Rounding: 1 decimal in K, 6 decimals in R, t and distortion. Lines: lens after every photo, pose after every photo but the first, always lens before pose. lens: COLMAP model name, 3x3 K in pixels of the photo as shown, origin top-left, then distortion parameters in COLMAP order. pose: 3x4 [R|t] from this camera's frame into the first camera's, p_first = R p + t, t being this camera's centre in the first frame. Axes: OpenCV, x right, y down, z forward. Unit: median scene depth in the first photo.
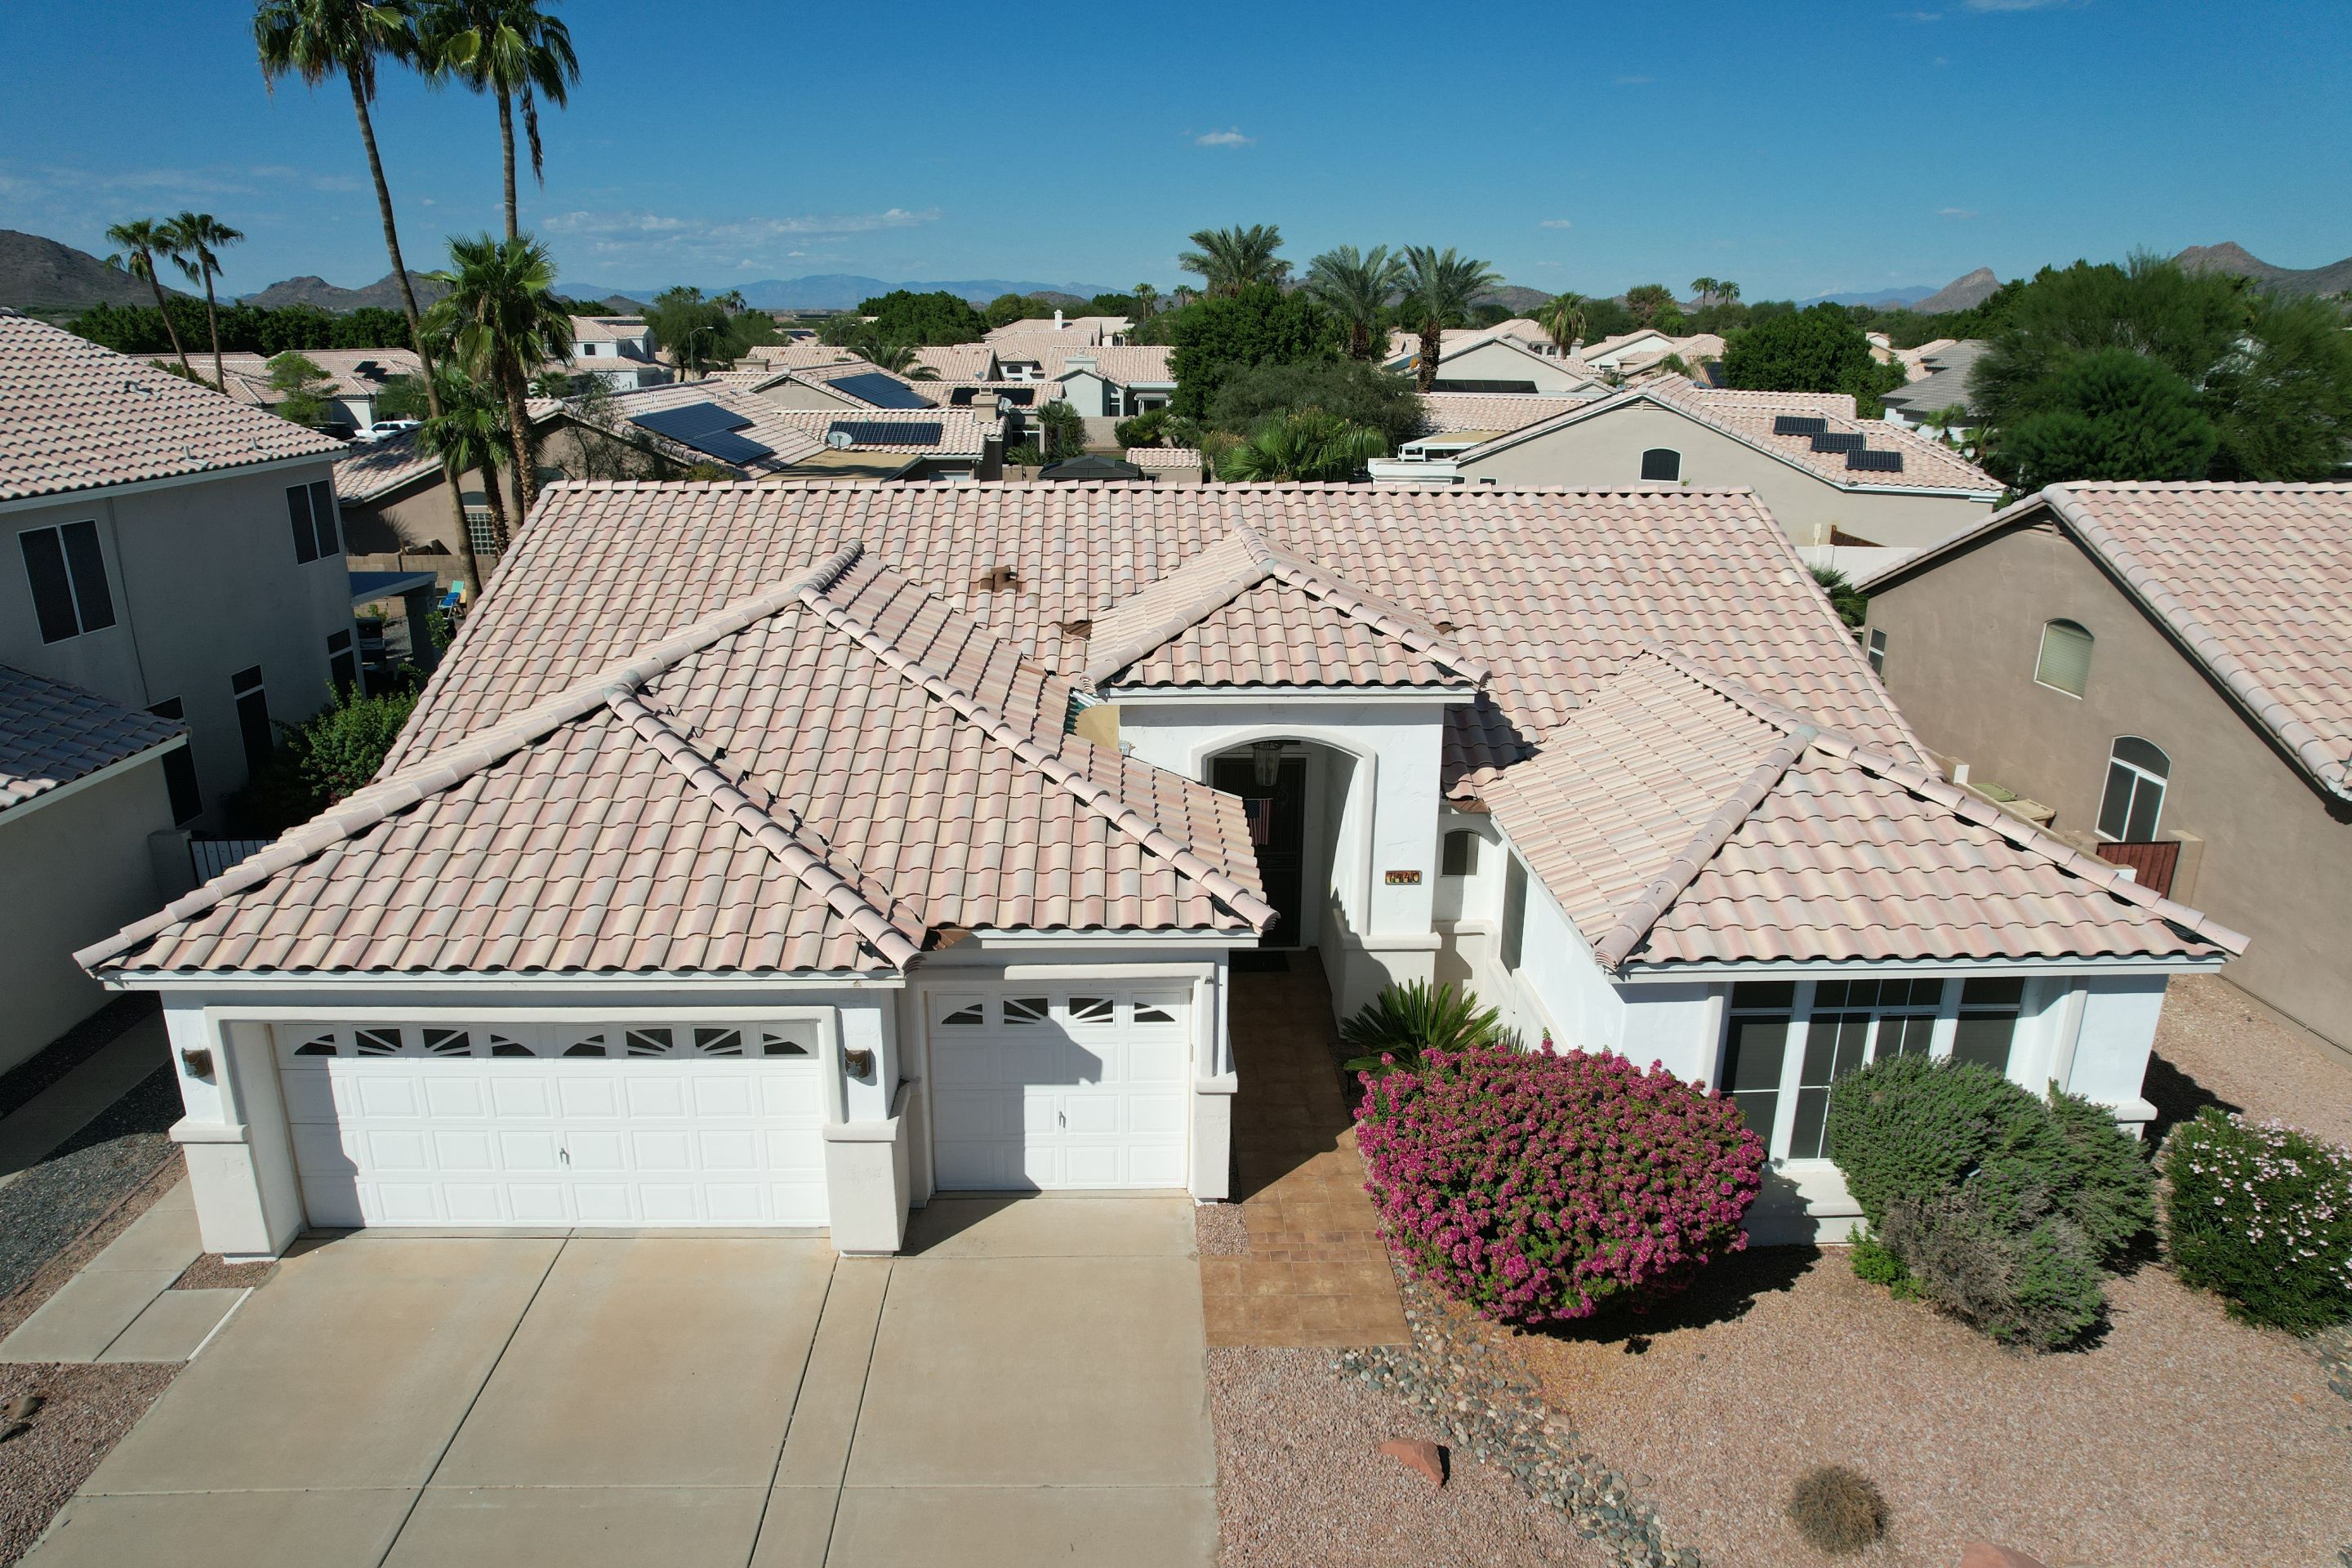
lens RADIAL K [[1496.4, 0, 1170.3], [0, 1496.4, 792.2], [0, 0, 1]] dist [-0.075449, 0.067480]
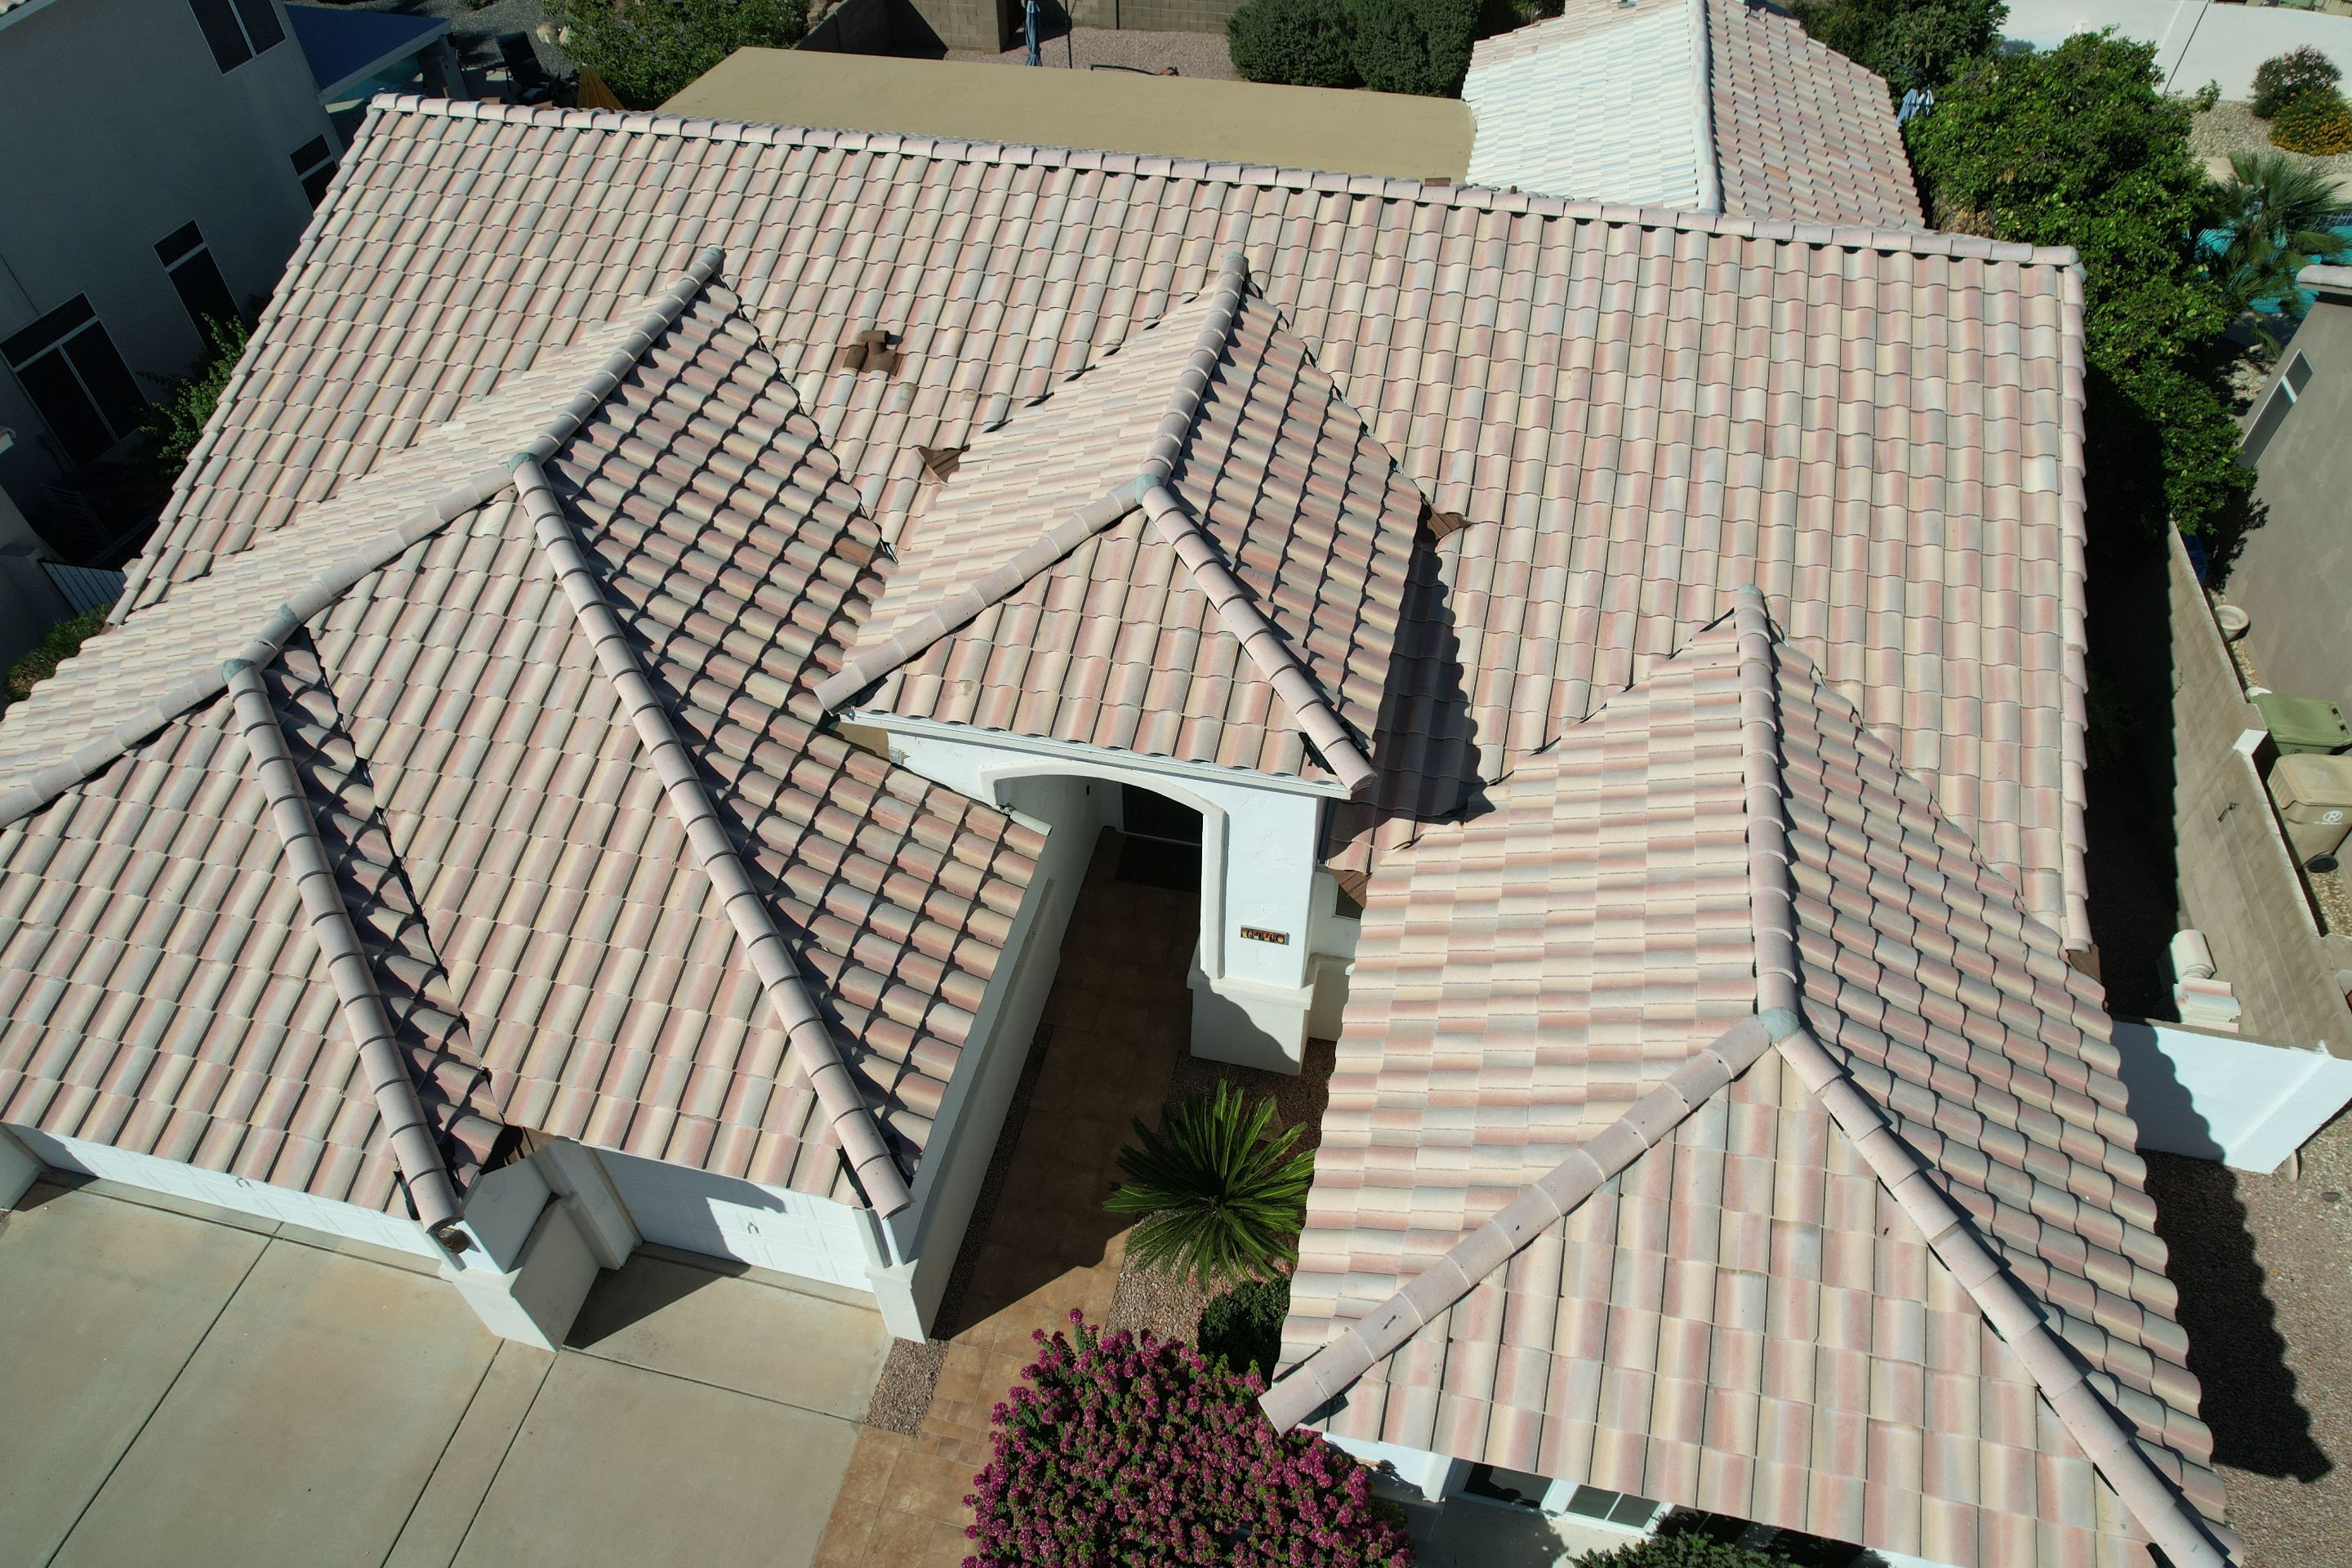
lens RADIAL K [[1513.4, 0, 1168.3], [0, 1513.4, 794.7], [0, 0, 1]] dist [-0.103251, 0.105136]
pose [[0.966330, 0.175307, -0.188346, 0.210502], [-0.063030, 0.870964, 0.487287, -0.330147], [0.249467, -0.459008, 0.852688, 0.317274]]
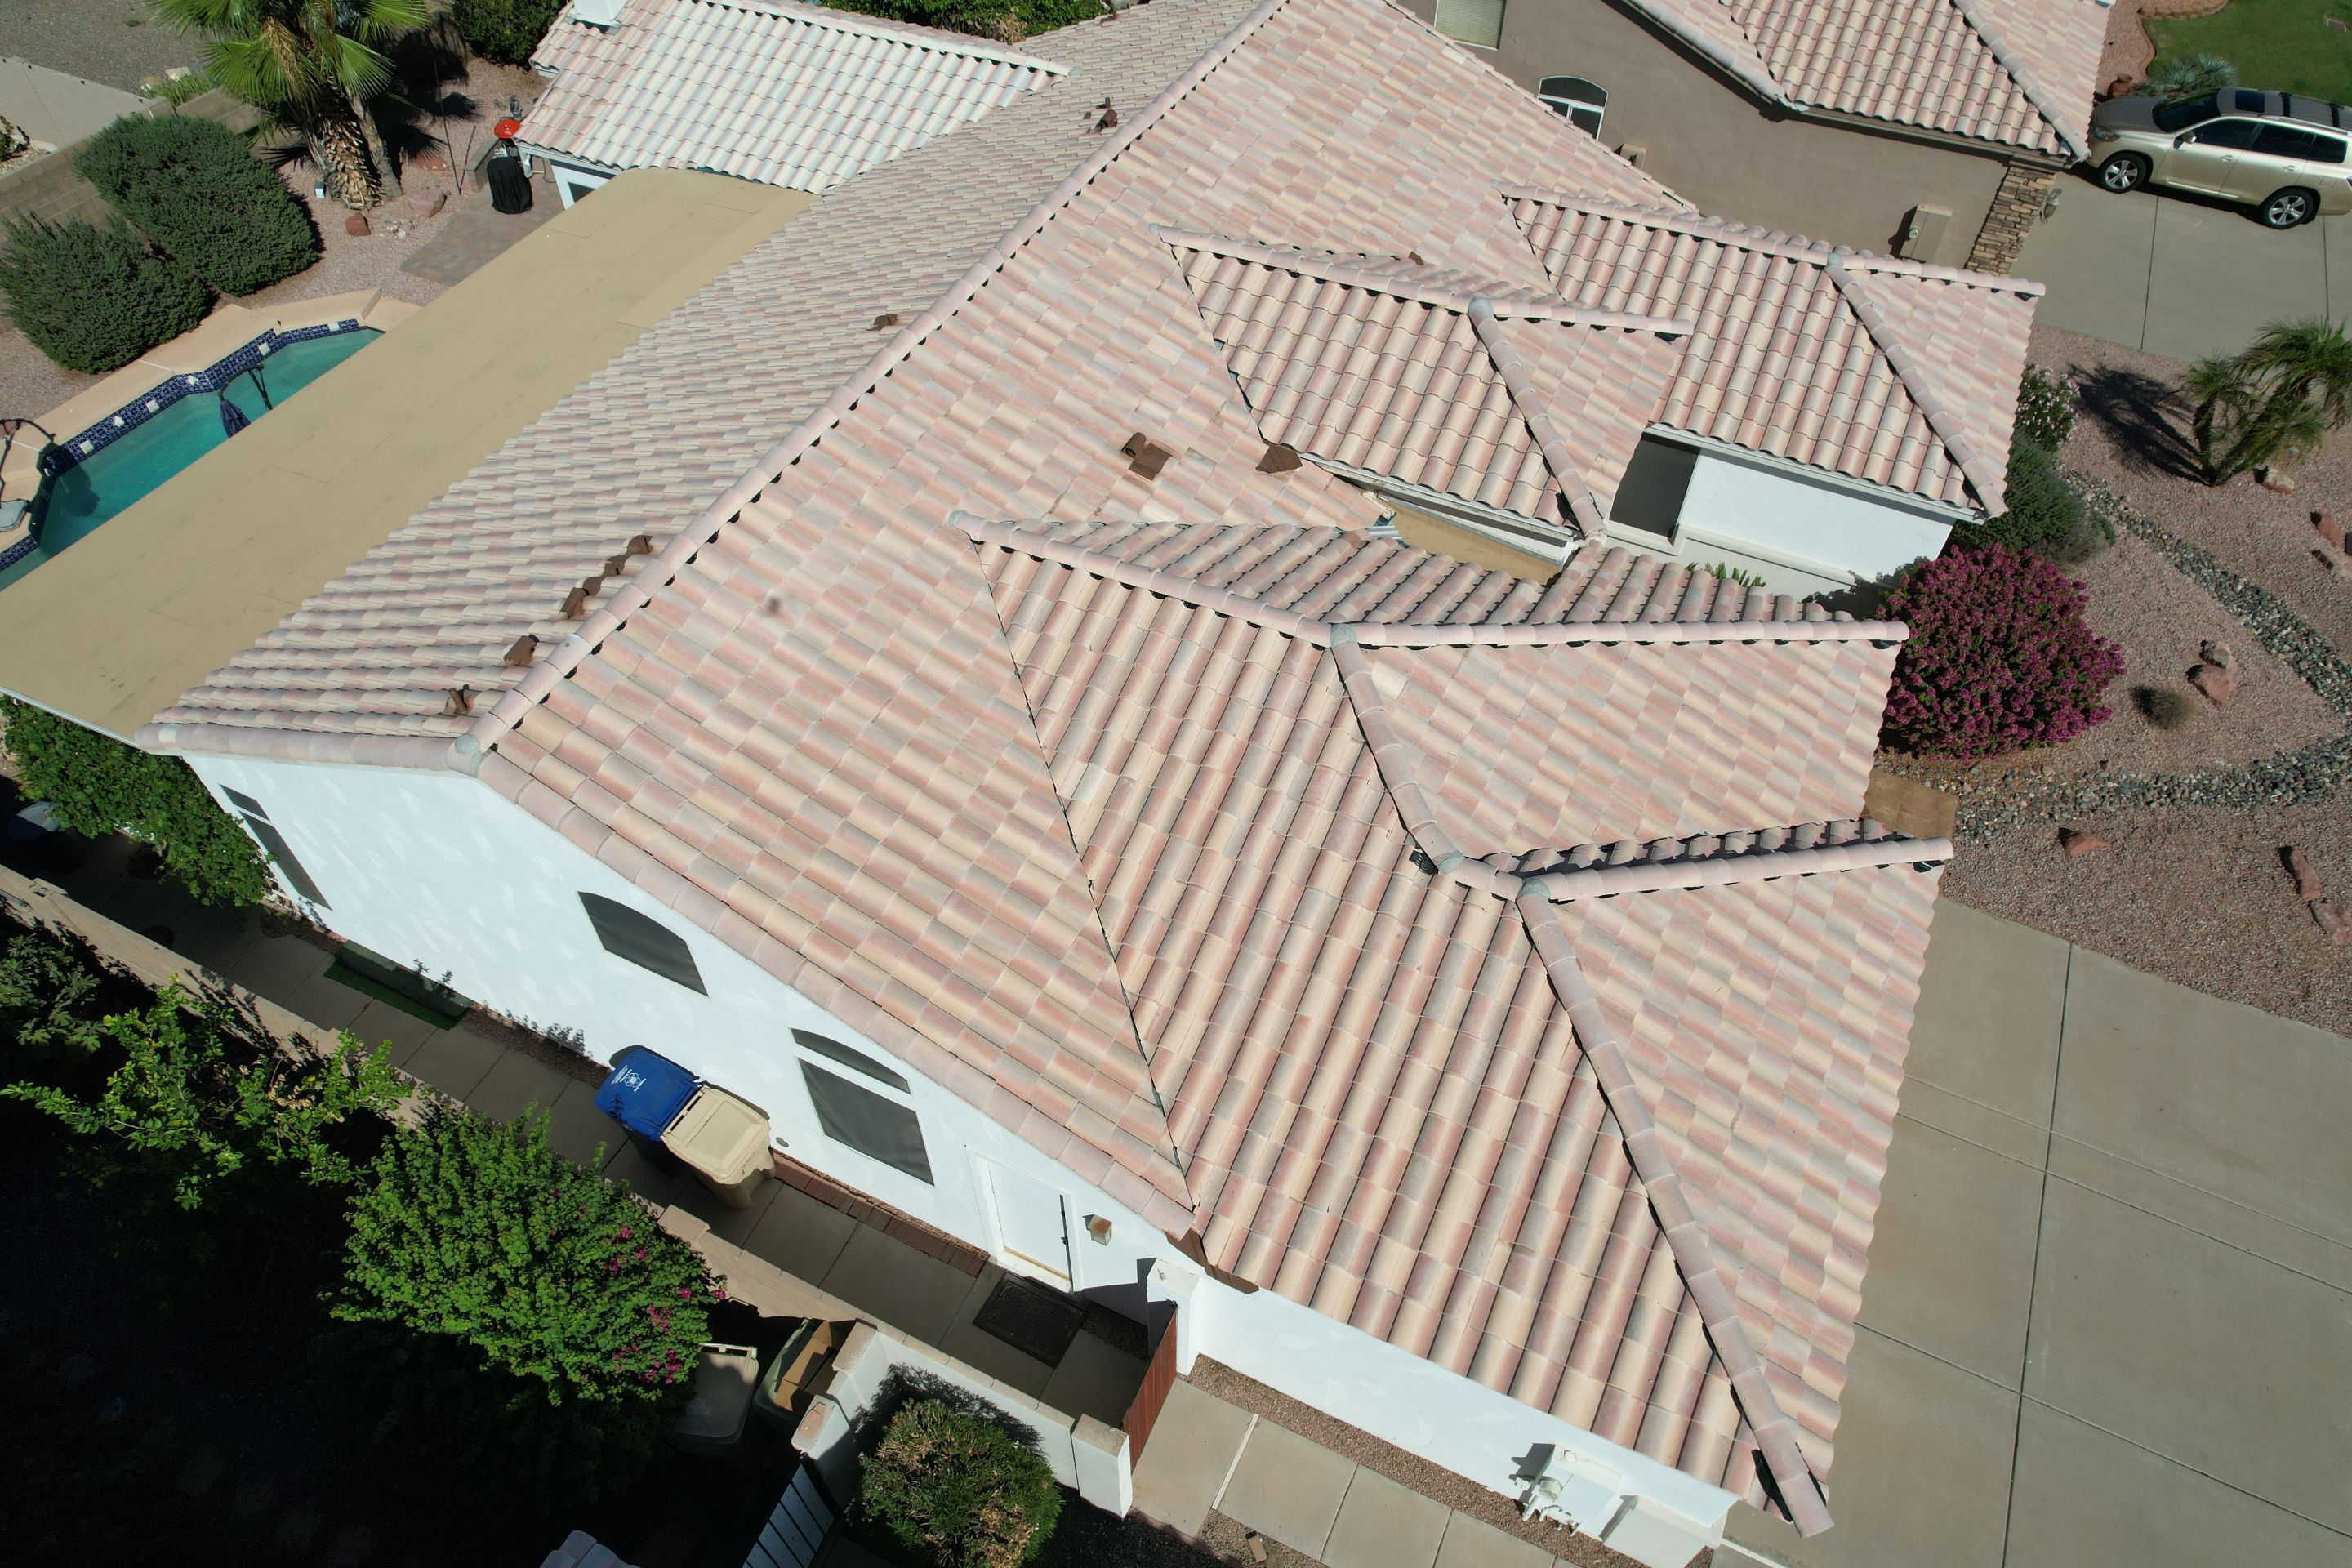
lens RADIAL K [[1496.4, 0, 1170.3], [0, 1496.4, 792.2], [0, 0, 1]] dist [-0.075449, 0.067480]
pose [[0.464629, -0.674498, 0.573736, -0.694865], [0.267880, 0.724624, 0.634949, -0.521650], [-0.844014, -0.141323, 0.517366, 0.578965]]
